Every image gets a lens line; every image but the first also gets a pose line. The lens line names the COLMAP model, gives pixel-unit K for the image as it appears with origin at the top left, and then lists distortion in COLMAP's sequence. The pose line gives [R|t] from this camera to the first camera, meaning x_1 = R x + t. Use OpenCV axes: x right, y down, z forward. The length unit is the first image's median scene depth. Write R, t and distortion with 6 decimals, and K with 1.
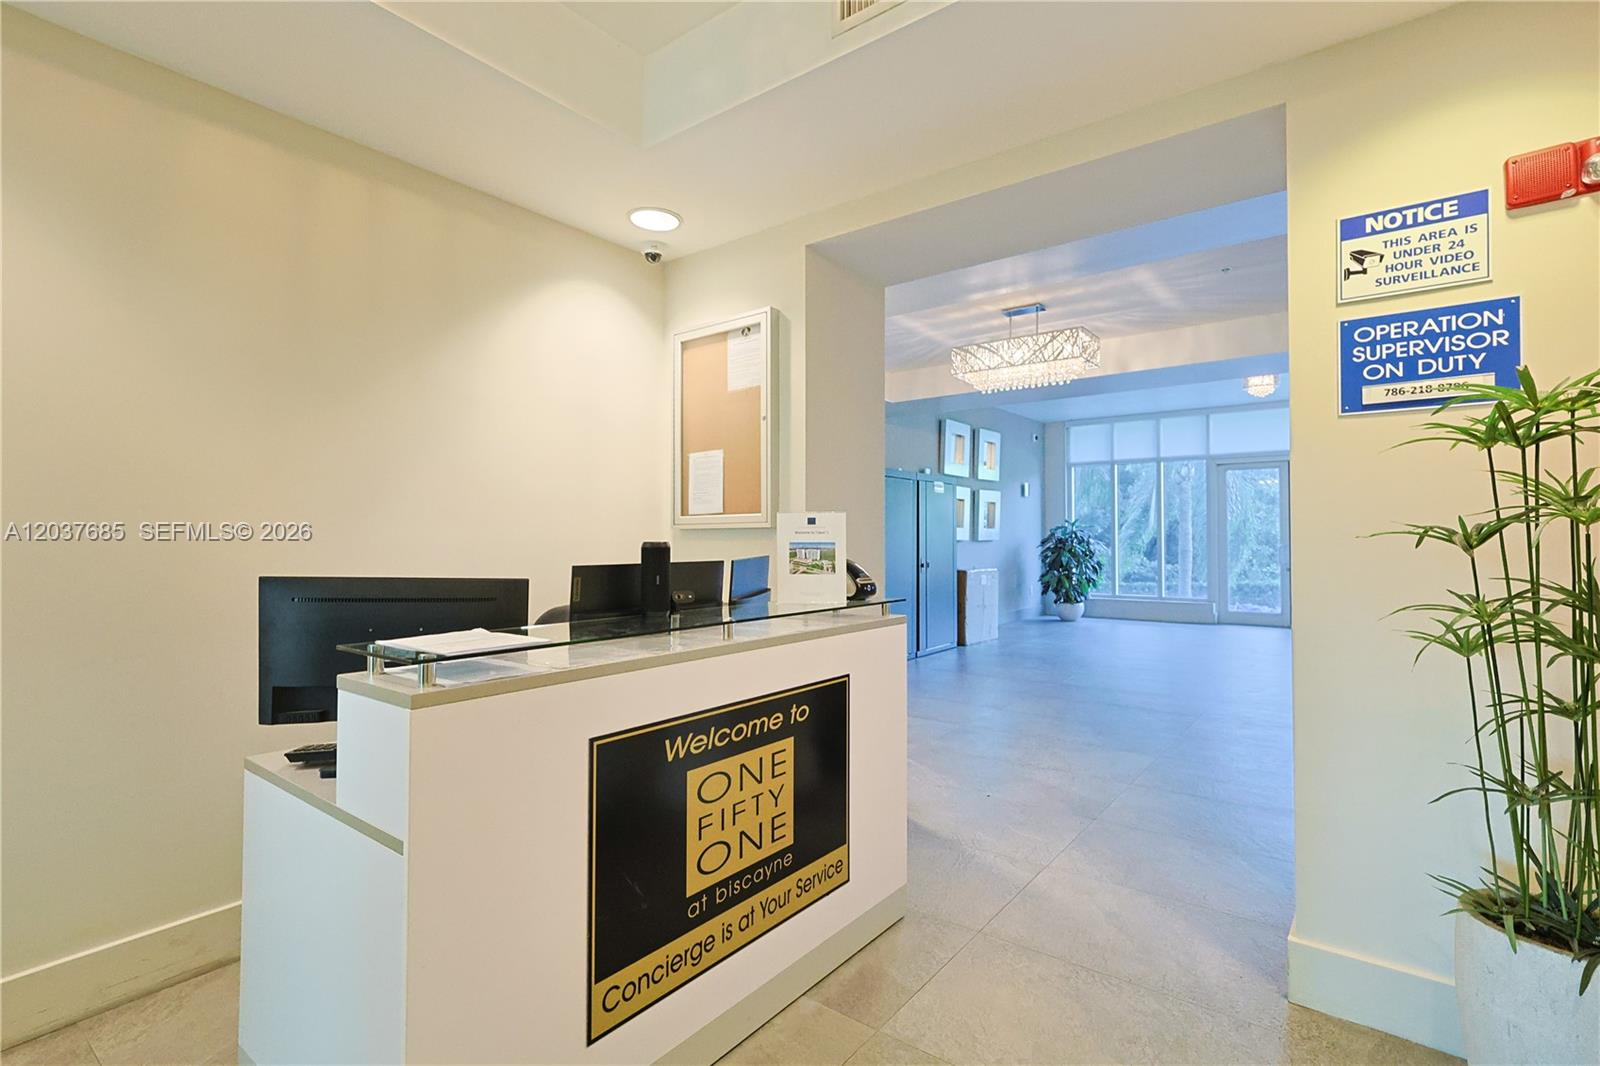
lens RADIAL K [[805.3, 0, 800.0], [0, 805.3, 533.0], [0, 0, 1]] dist [0.023805, 0.000071]
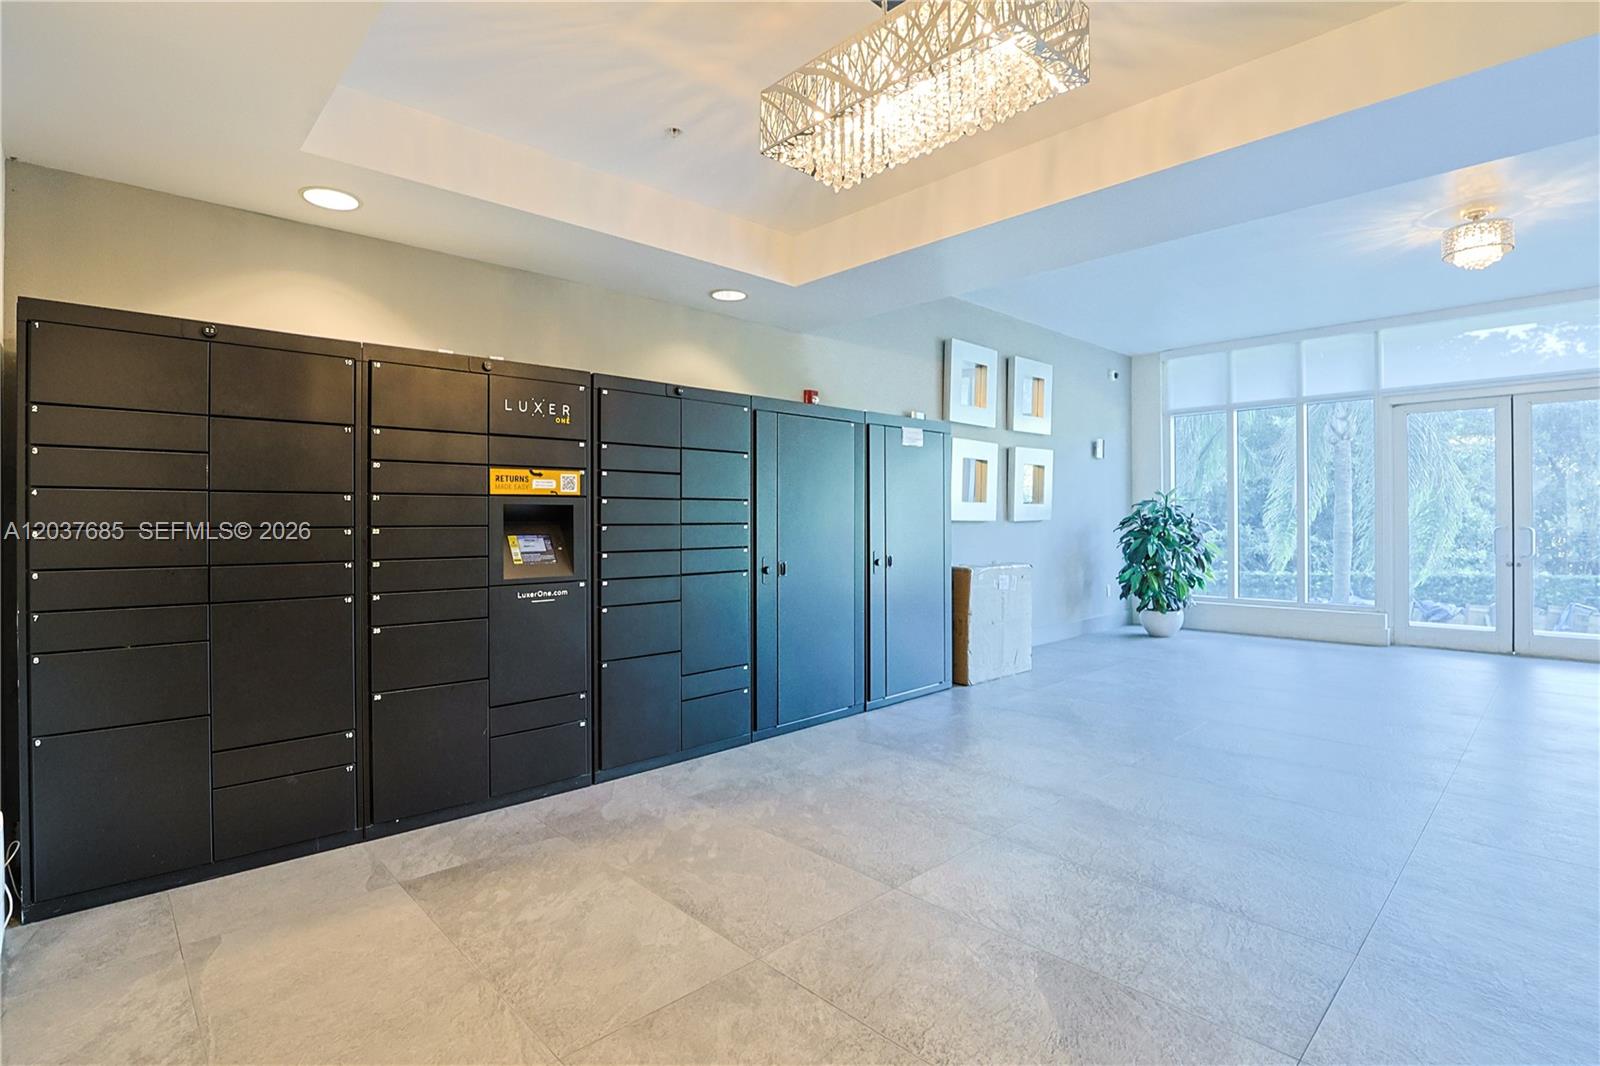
lens RADIAL K [[774.2, 0, 800.0], [0, 774.2, 533.0], [0, 0, 1]] dist [-0.037310, -0.000042]
pose [[0.983954, -0.001409, -0.178417, 0.149141], [0.005837, 0.999688, 0.024292, 0.002170], [0.178327, -0.024943, 0.983655, 0.304472]]
